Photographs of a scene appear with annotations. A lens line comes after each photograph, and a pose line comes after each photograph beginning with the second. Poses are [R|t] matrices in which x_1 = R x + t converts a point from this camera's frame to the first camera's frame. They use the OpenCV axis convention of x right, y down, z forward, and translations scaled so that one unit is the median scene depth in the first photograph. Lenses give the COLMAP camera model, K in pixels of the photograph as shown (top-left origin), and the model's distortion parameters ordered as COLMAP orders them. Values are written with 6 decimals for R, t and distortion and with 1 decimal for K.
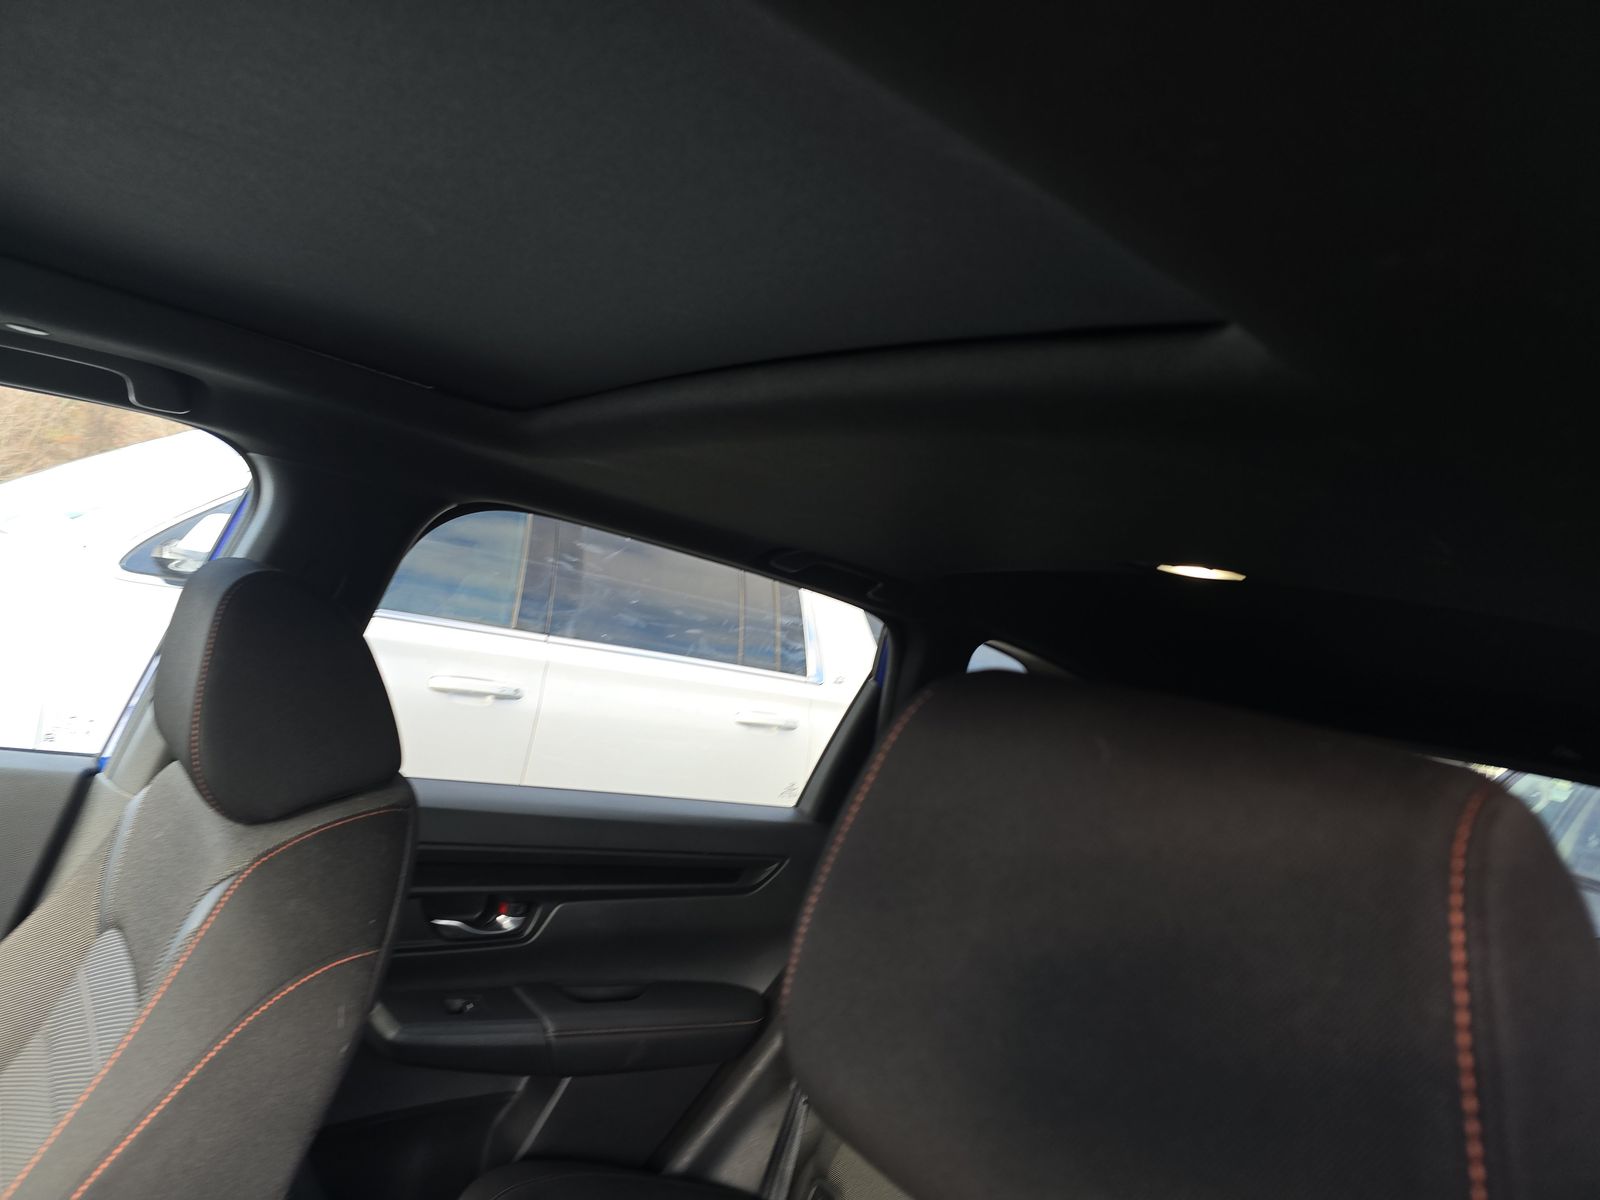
lens RADIAL K [[1071.7, 0, 800.1], [0, 1071.7, 610.2], [0, 0, 1]] dist [0.059539, -0.049265]
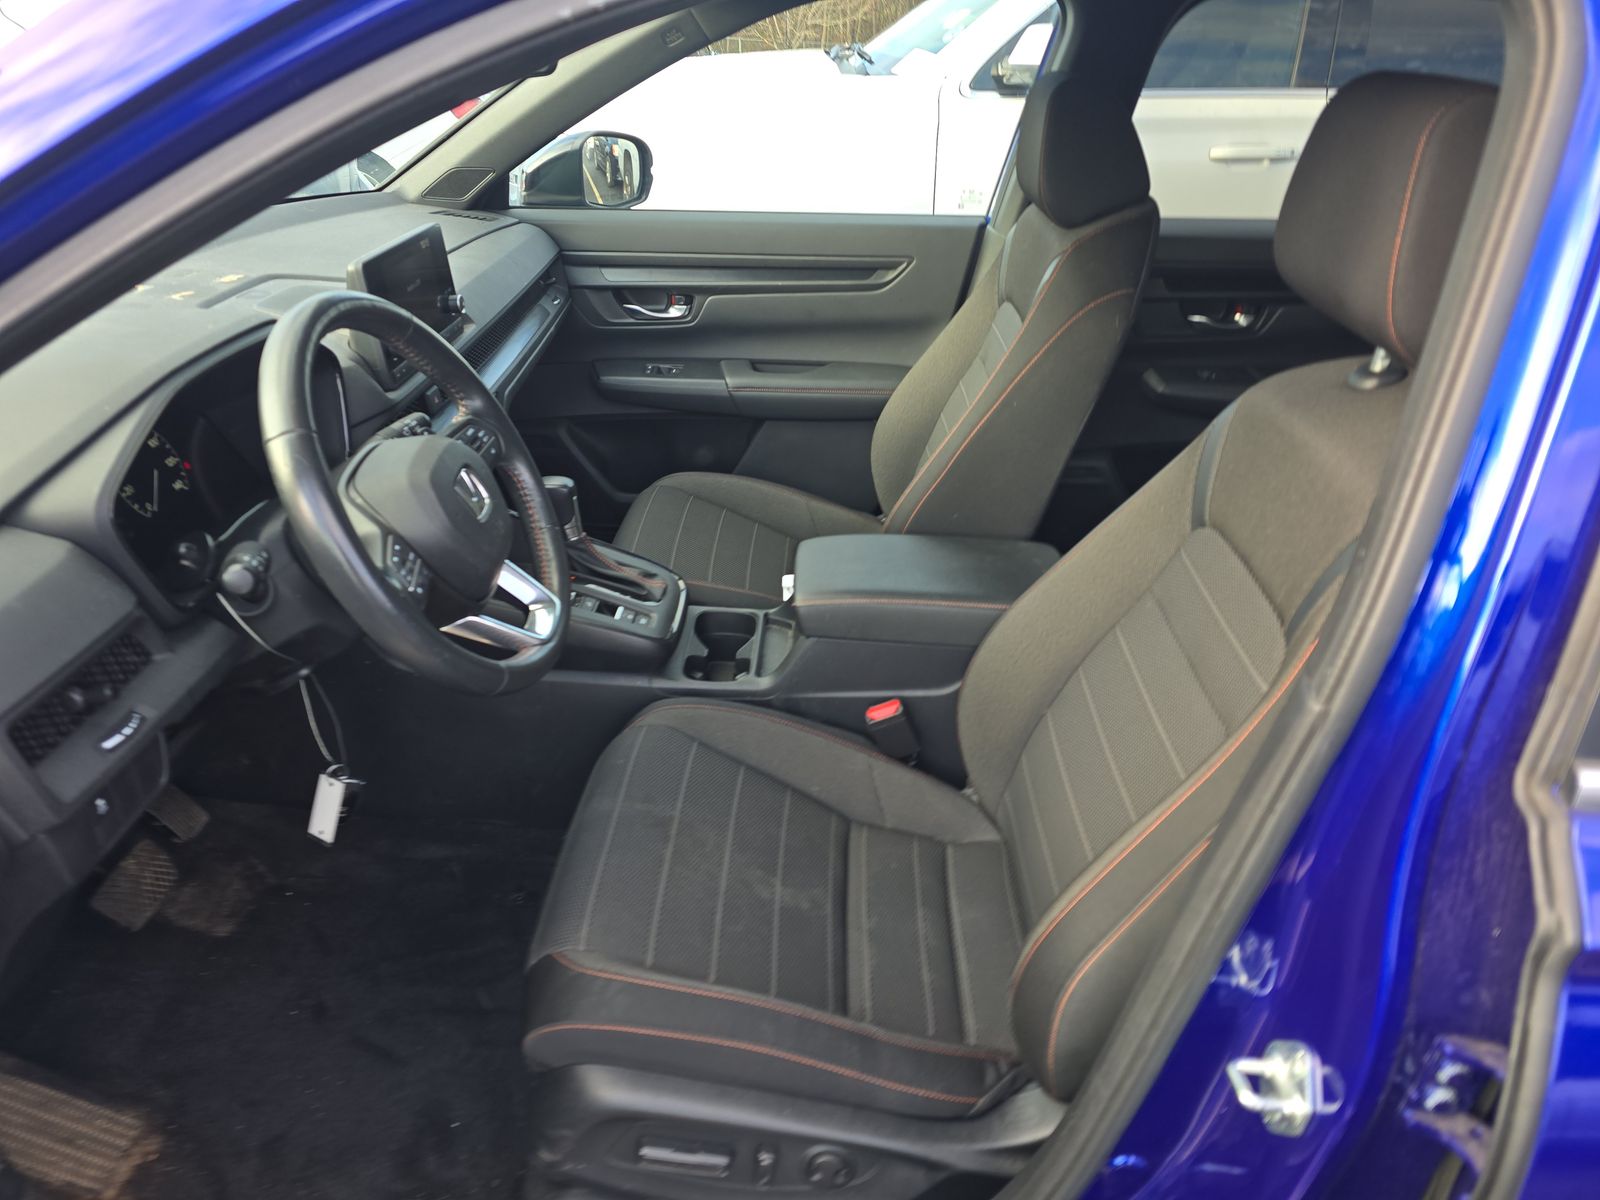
lens RADIAL K [[1071.7, 0, 800.1], [0, 1071.7, 610.2], [0, 0, 1]] dist [0.059539, -0.049265]
pose [[0.762837, 0.135865, -0.632155, 0.237752], [0.152277, 0.912425, 0.379859, 0.010572], [0.628403, -0.386033, 0.675342, -0.469049]]
